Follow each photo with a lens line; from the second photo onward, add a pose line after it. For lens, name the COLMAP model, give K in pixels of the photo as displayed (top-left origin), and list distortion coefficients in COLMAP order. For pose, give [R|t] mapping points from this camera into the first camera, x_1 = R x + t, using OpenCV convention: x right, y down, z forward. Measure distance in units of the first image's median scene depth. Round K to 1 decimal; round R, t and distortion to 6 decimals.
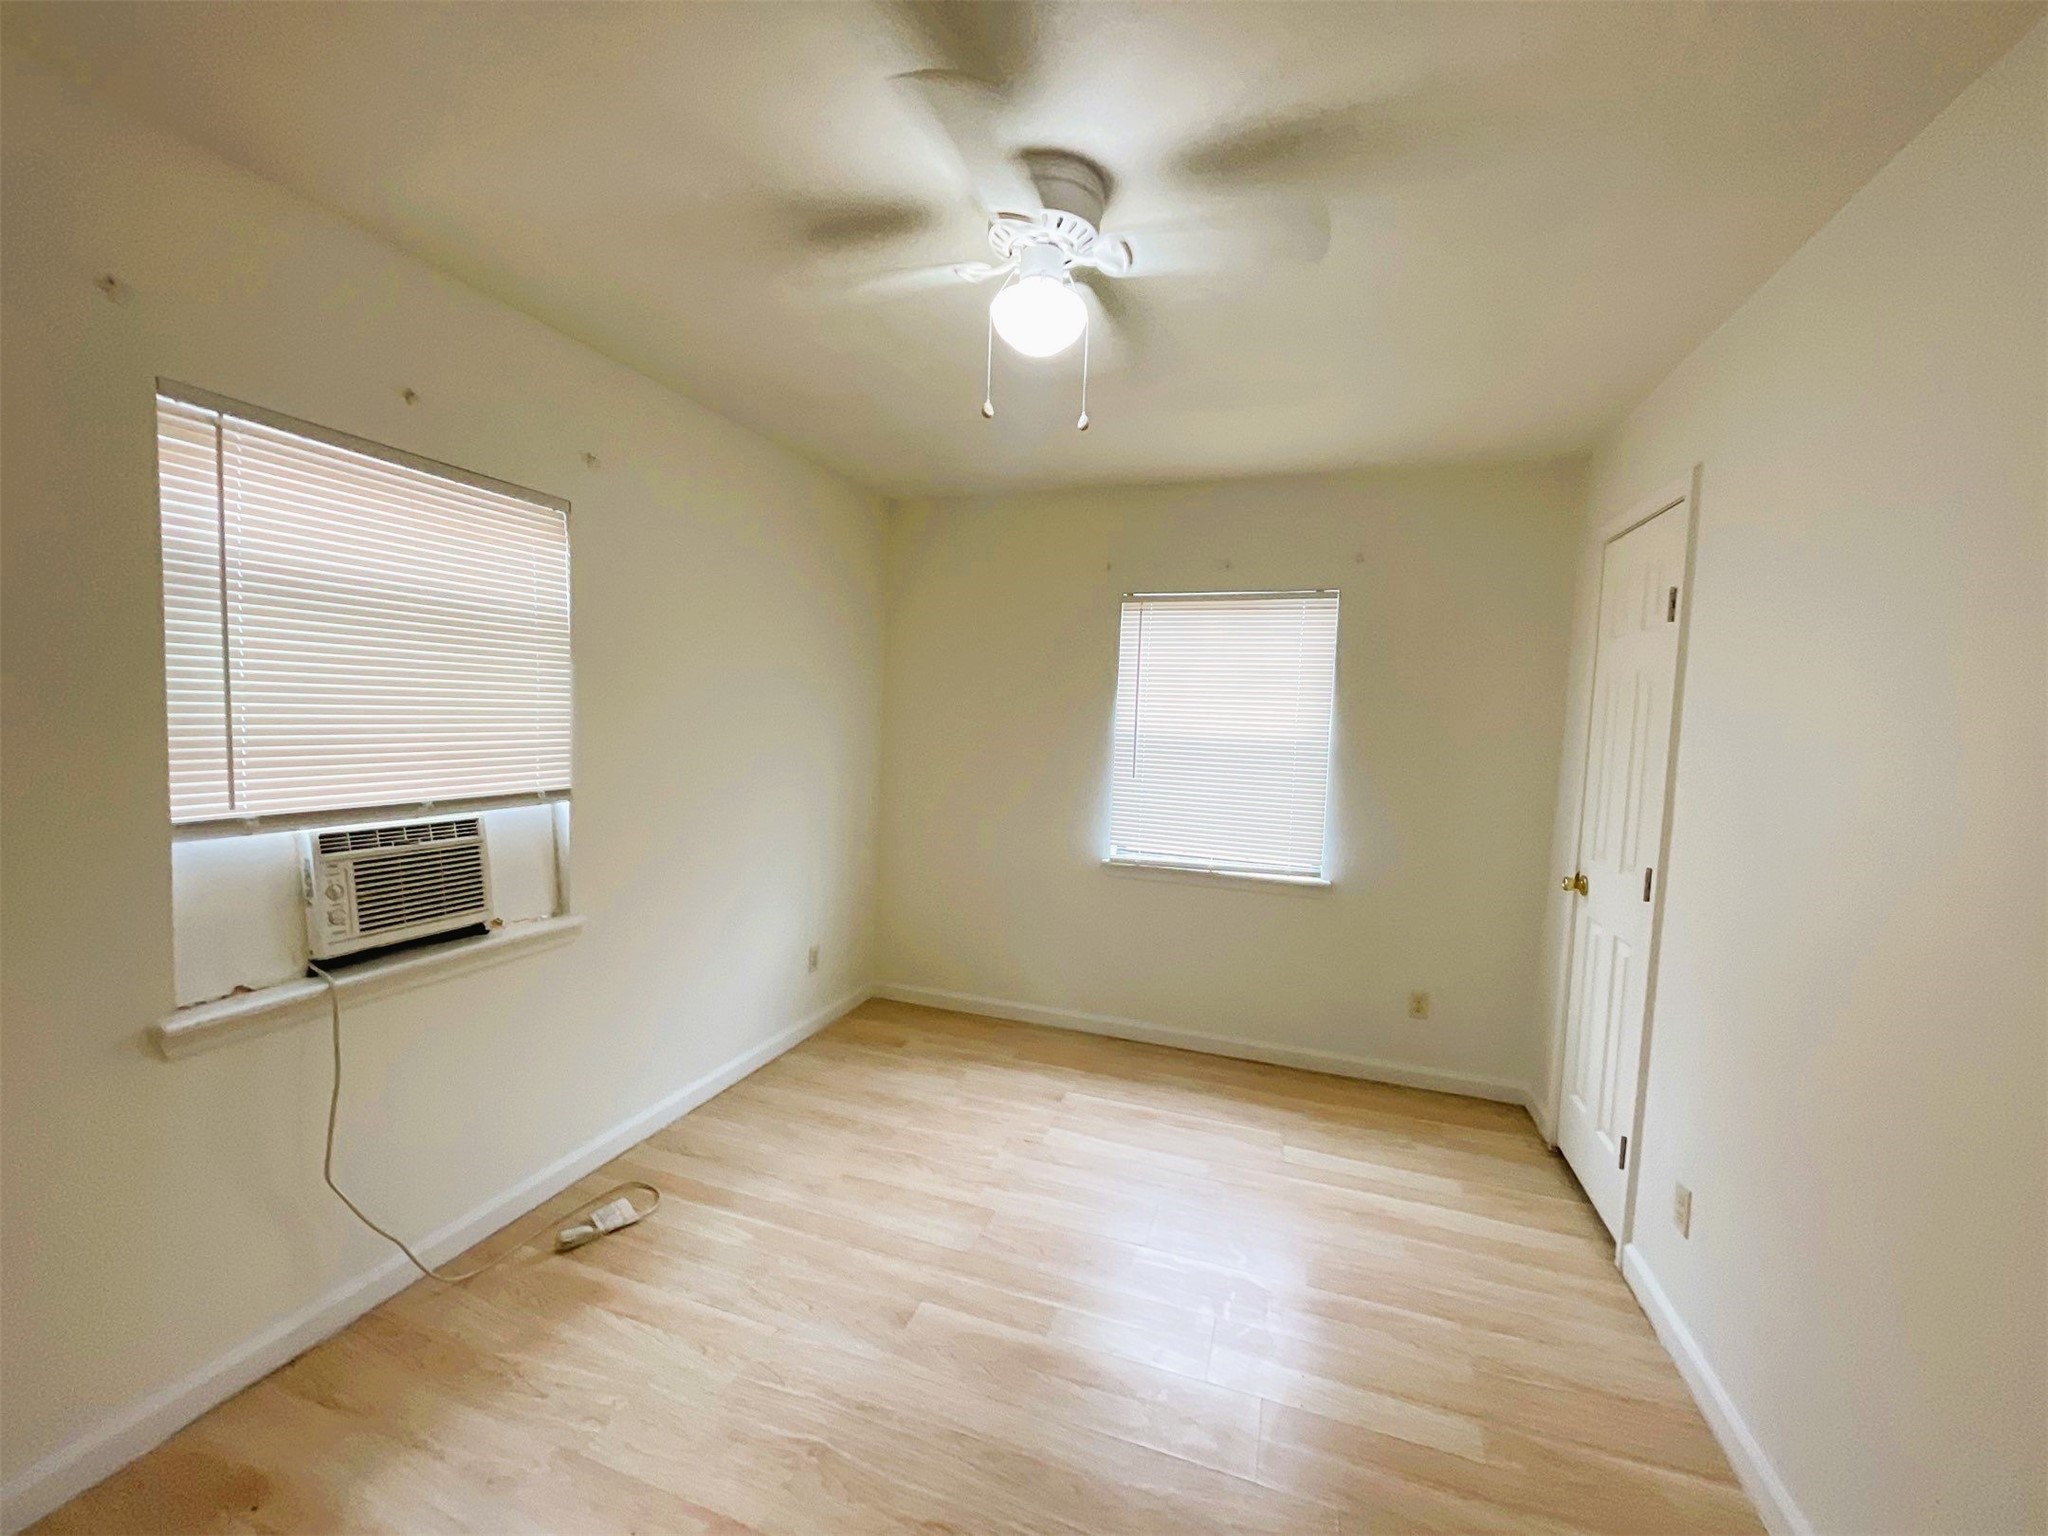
lens RADIAL K [[838.4, 0, 1024.0], [0, 838.4, 768.0], [0, 0, 1]] dist [0.000021, 0.000265]
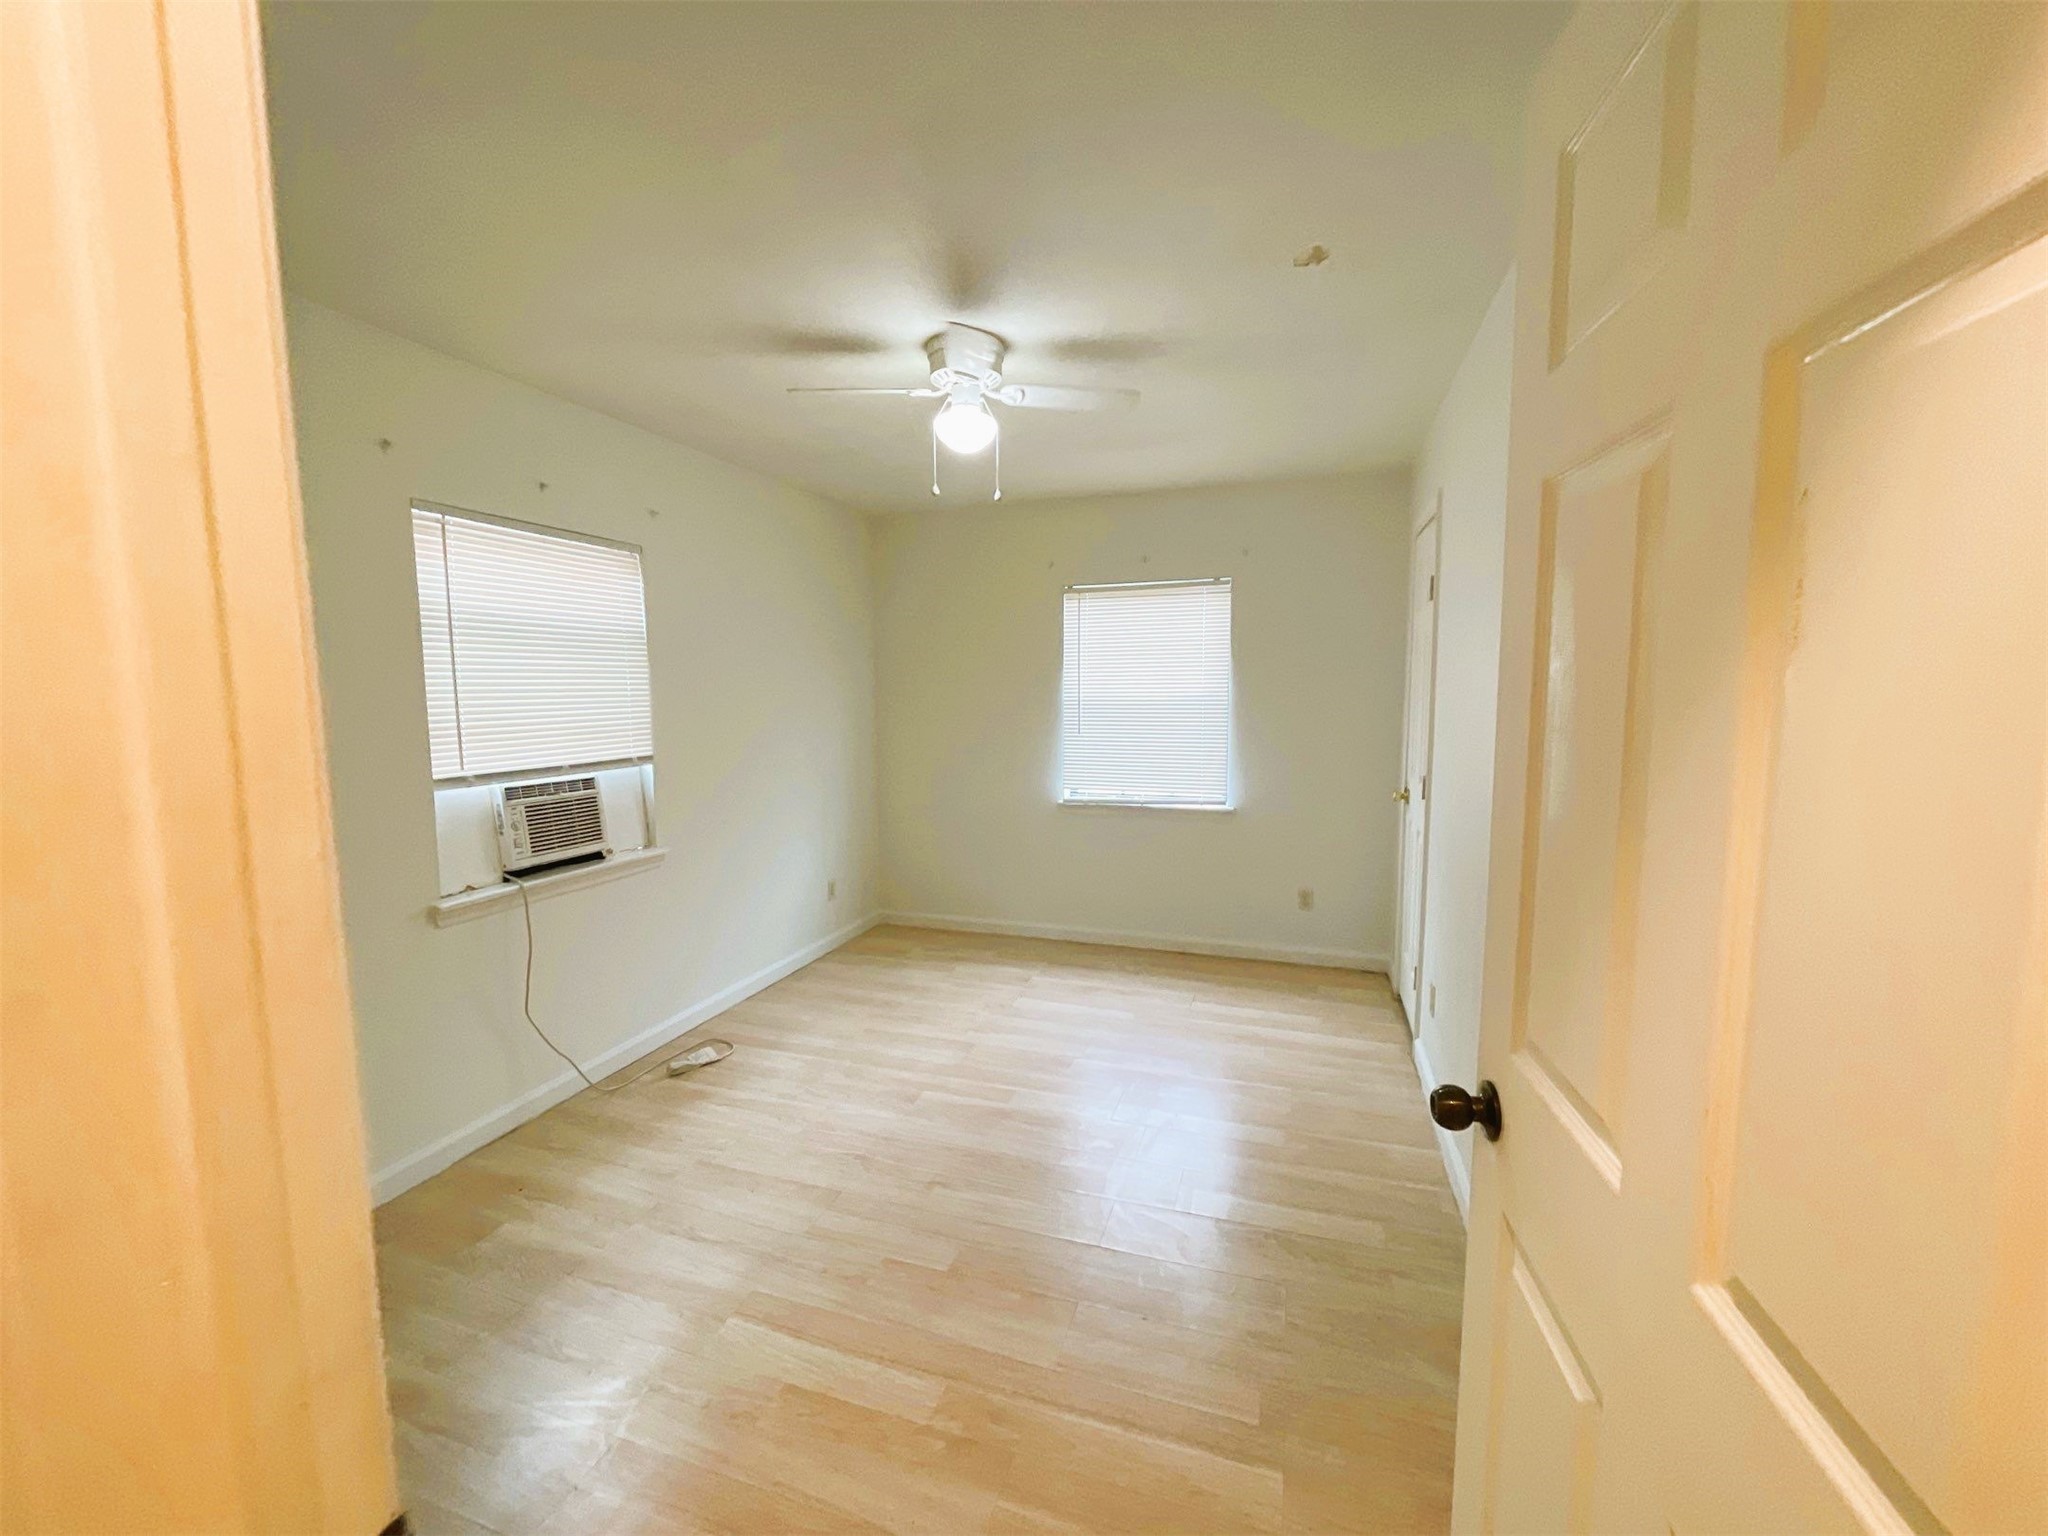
lens RADIAL K [[838.4, 0, 1024.0], [0, 838.4, 768.0], [0, 0, 1]] dist [0.000021, 0.000265]
pose [[0.998998, -0.044573, 0.004120, 0.065233], [0.044419, 0.998501, 0.031981, 0.030613], [-0.005540, -0.031766, 0.999480, -0.405474]]
